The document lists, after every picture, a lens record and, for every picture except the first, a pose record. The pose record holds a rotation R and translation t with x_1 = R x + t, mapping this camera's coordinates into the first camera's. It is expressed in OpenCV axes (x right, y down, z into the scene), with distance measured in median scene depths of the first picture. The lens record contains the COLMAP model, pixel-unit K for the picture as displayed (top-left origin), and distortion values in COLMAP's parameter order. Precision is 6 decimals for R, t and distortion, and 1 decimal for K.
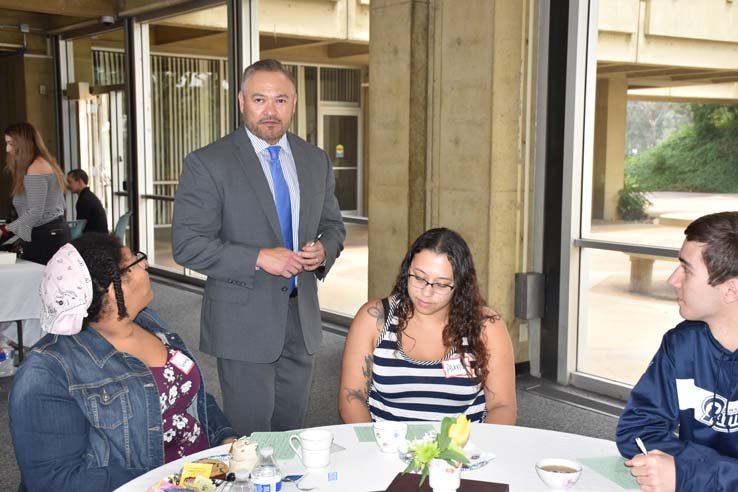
lens RADIAL K [[929.5, 0, 363.2], [0, 929.5, 243.4], [0, 0, 1]] dist [0.154633, 0.000000]
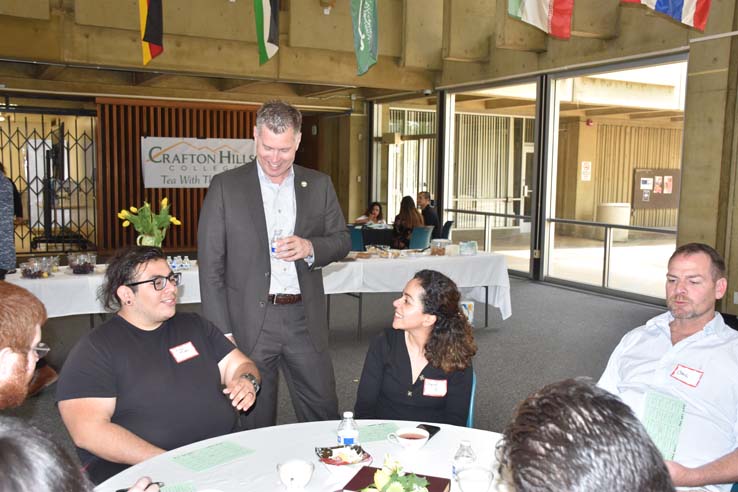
lens RADIAL K [[731.8, 0, 365.1], [0, 731.8, 247.4], [0, 0, 1]] dist [0.018446, 0.000000]
pose [[0.991706, 0.025085, -0.126056, -0.204297], [-0.024969, 0.999685, 0.002502, 0.008001], [0.126079, 0.000666, 0.992020, -0.149983]]
